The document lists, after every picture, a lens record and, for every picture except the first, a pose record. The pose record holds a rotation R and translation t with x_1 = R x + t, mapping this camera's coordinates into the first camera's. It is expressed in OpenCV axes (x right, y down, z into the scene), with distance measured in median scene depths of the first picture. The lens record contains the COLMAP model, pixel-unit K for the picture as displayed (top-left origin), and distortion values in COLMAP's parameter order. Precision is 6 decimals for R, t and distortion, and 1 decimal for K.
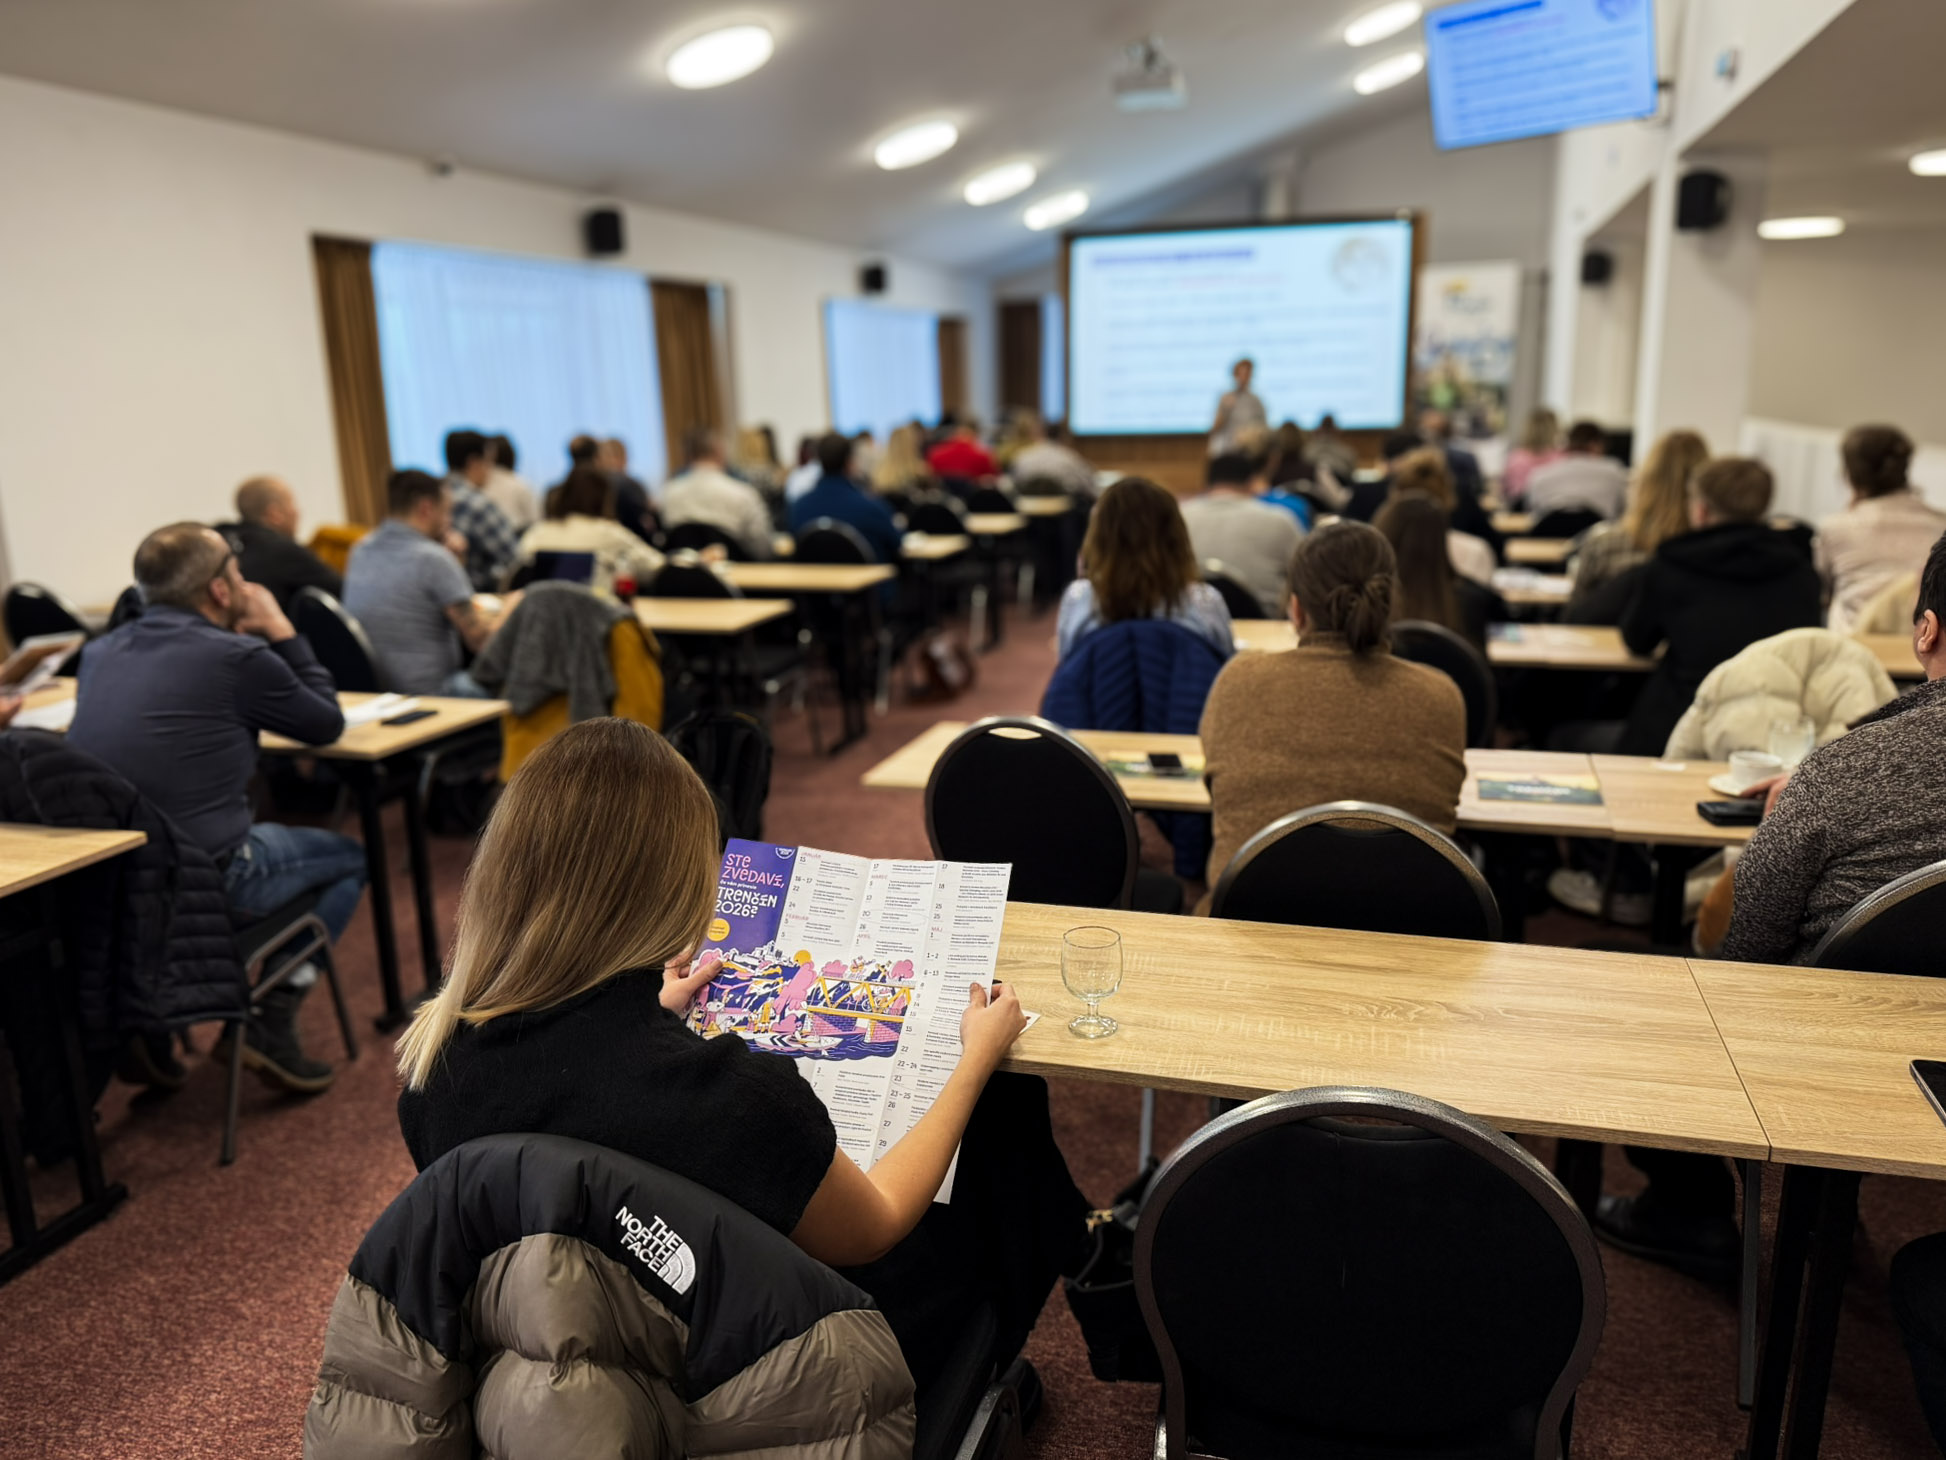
lens RADIAL K [[1454.5, 0, 973.0], [0, 1454.5, 730.0], [0, 0, 1]] dist [0.007518, -0.003186]
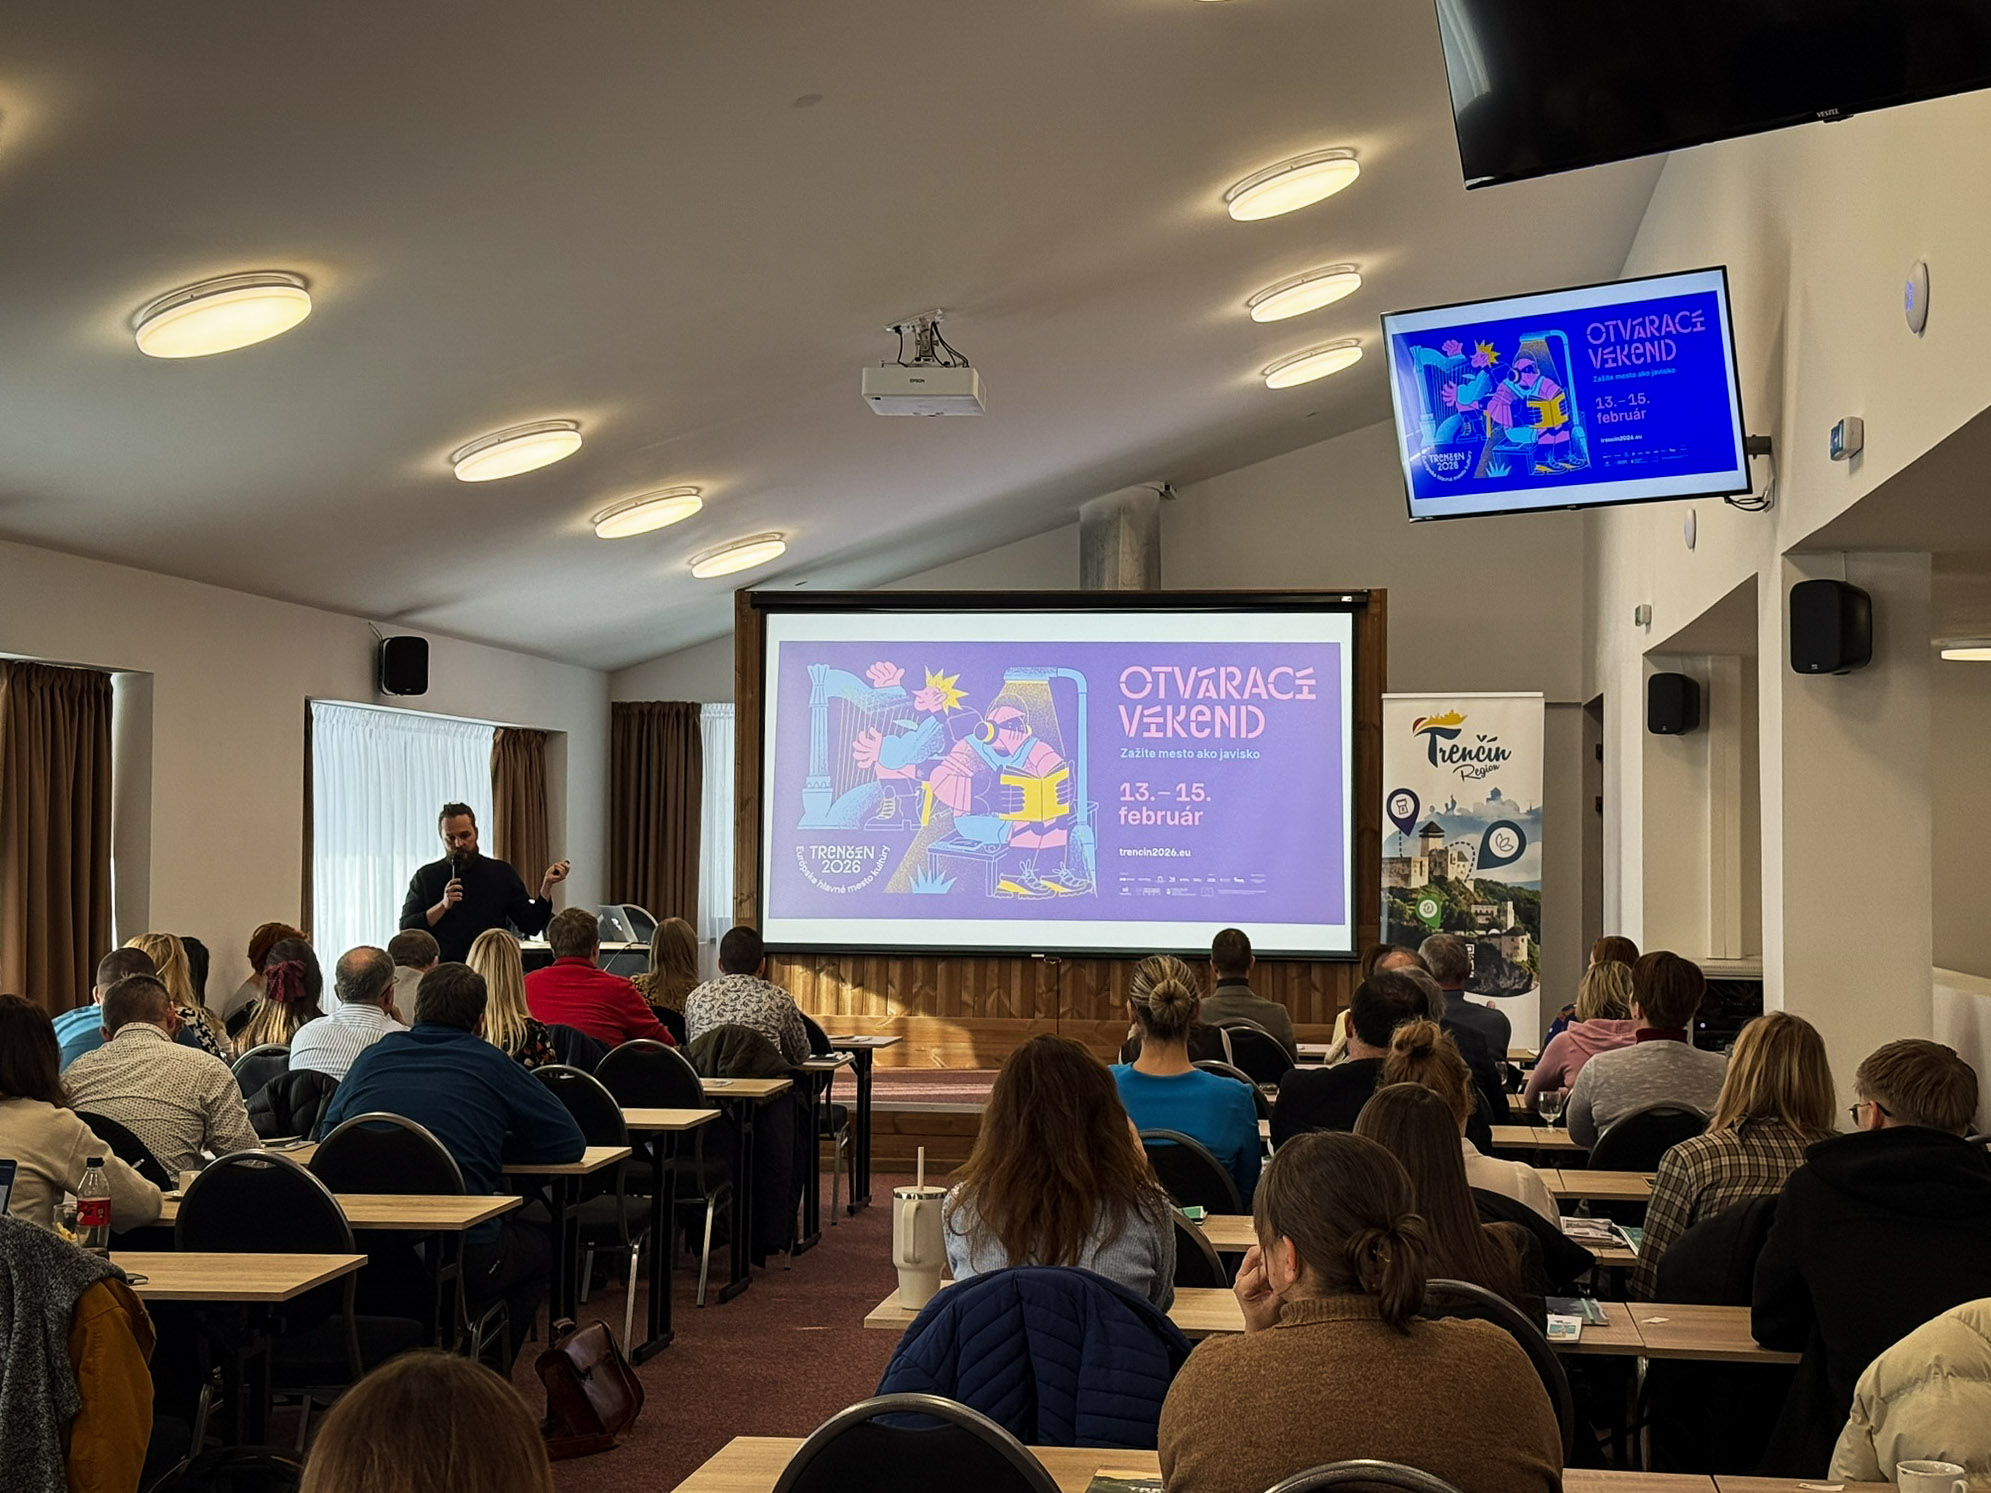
lens RADIAL K [[2921.4, 0, 995.5], [0, 2921.4, 746.5], [0, 0, 1]] dist [0.185426, -0.037990]
pose [[0.986311, 0.037312, 0.160618, -0.037724], [0.007140, 0.963485, -0.267668, 0.016040], [-0.164740, 0.265151, 0.950029, -0.091253]]
